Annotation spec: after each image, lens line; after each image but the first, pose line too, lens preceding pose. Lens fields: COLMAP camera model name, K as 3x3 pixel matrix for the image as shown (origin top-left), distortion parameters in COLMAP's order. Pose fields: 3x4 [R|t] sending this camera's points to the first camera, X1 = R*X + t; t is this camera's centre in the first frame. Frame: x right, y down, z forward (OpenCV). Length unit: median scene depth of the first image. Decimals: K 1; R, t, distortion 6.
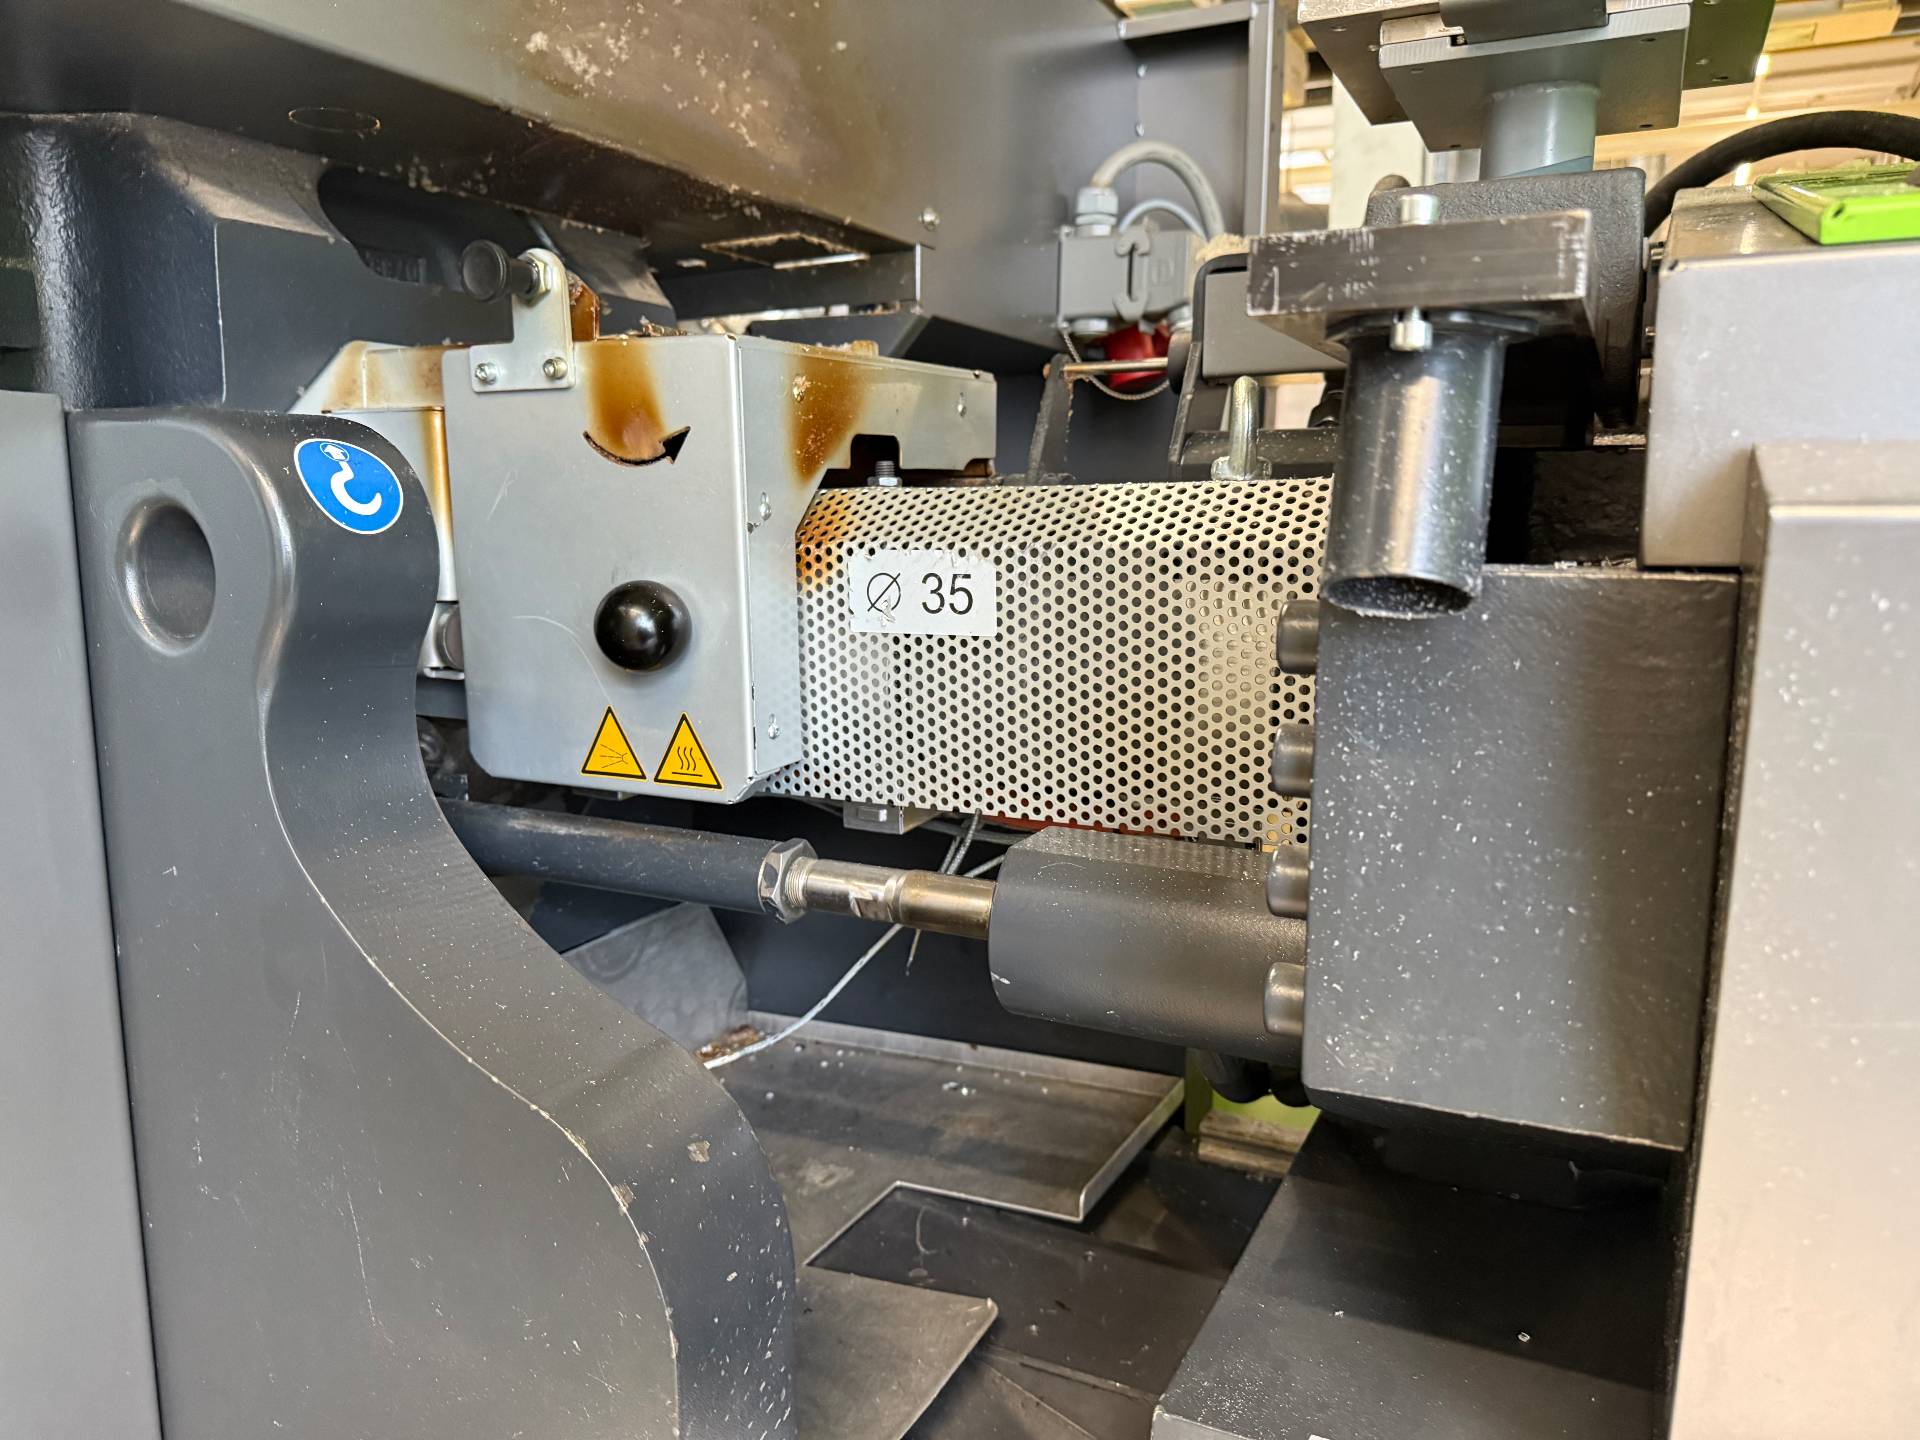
lens RADIAL K [[1361.5, 0, 960.0], [0, 1361.5, 720.0], [0, 0, 1]] dist [-0.006736, 0.000473]
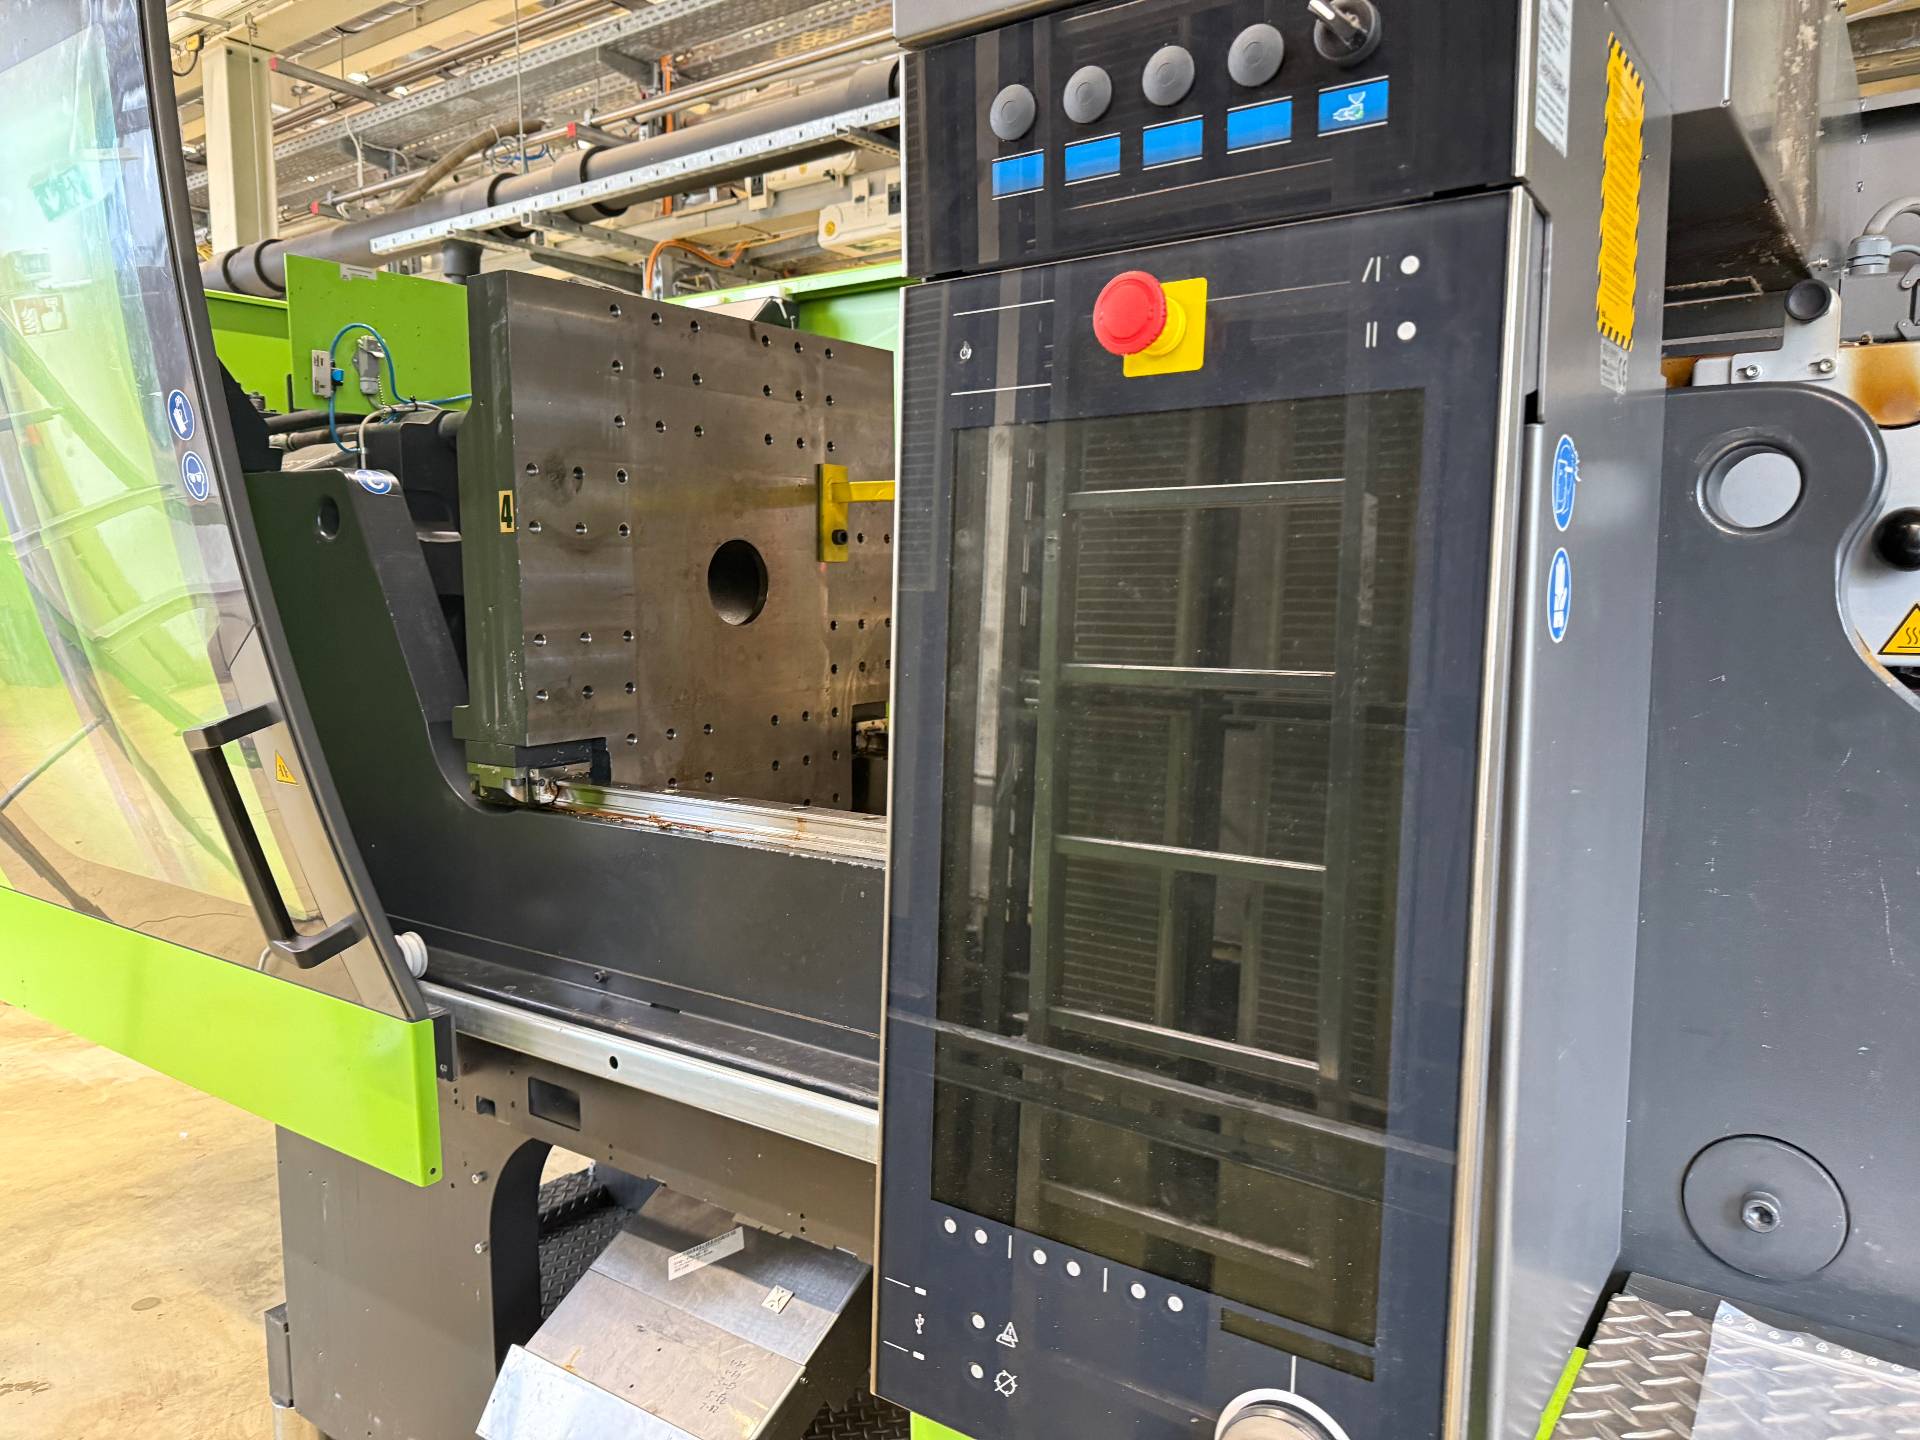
lens RADIAL K [[1361.5, 0, 960.0], [0, 1361.5, 720.0], [0, 0, 1]] dist [-0.006736, 0.000473]
pose [[0.988157, 0.006610, -0.153305, -0.978081], [-0.013445, 0.998959, -0.043591, 0.193602], [0.152858, 0.045136, 0.987217, -0.554783]]
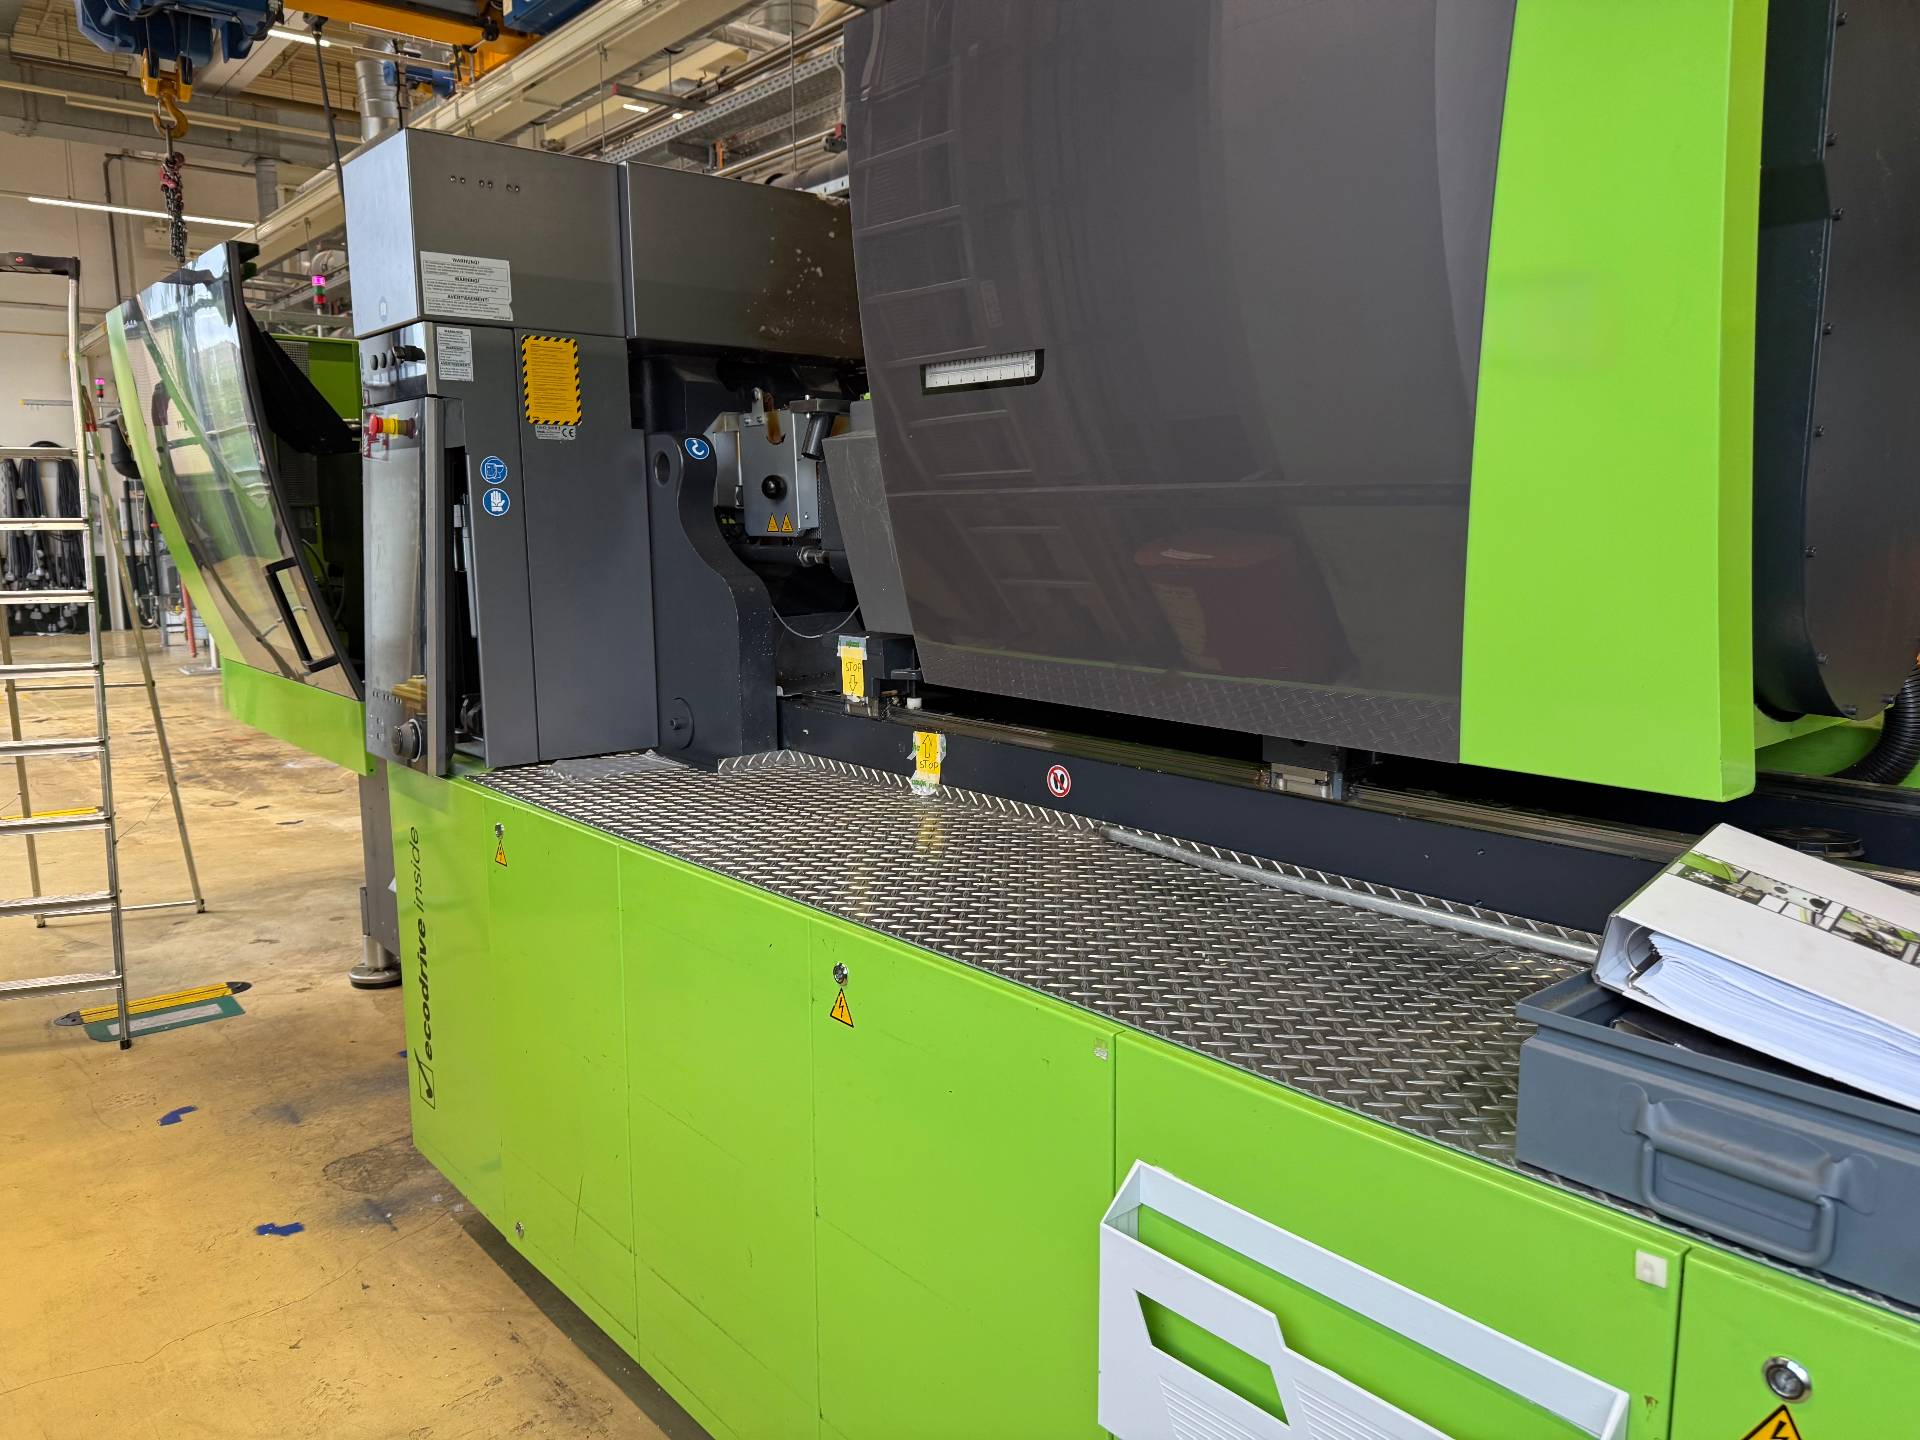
lens RADIAL K [[1347.3, 0, 963.8], [0, 1347.3, 740.6], [0, 0, 1]] dist [0.073340, -0.113117]
pose [[0.923639, 0.057553, -0.378917, 1.690559], [-0.055966, 0.998317, 0.015211, 0.537616], [0.379155, 0.007157, 0.925305, -2.236835]]
